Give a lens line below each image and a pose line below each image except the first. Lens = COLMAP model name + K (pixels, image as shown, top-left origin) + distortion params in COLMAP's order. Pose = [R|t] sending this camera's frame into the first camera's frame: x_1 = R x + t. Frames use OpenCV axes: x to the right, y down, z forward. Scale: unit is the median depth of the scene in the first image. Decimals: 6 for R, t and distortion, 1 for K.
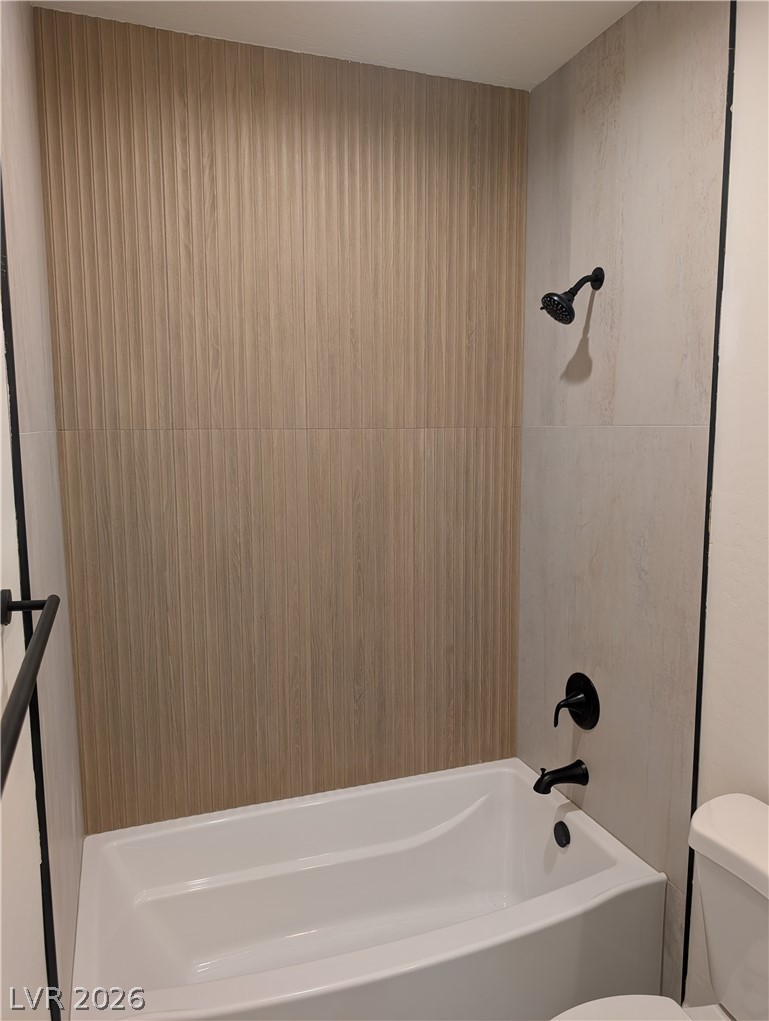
lens RADIAL K [[737.1, 0, 384.5], [0, 737.1, 510.5], [0, 0, 1]] dist [0.019885, -0.020538]
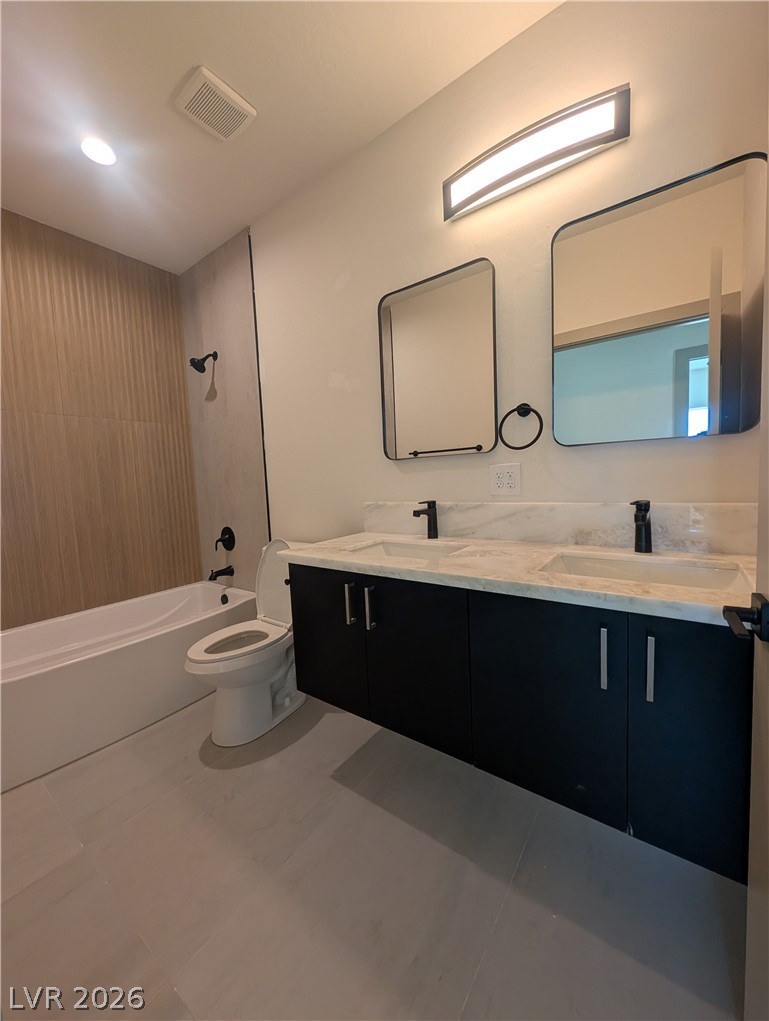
lens RADIAL K [[383.2, 0, 381.2], [0, 383.2, 502.9], [0, 0, 1]] dist [0.000943, -0.000401]
pose [[0.833324, -0.074767, 0.547705, 0.019361], [0.109636, 0.993482, -0.031190, 0.232596], [-0.541803, 0.086039, 0.836090, -0.260268]]
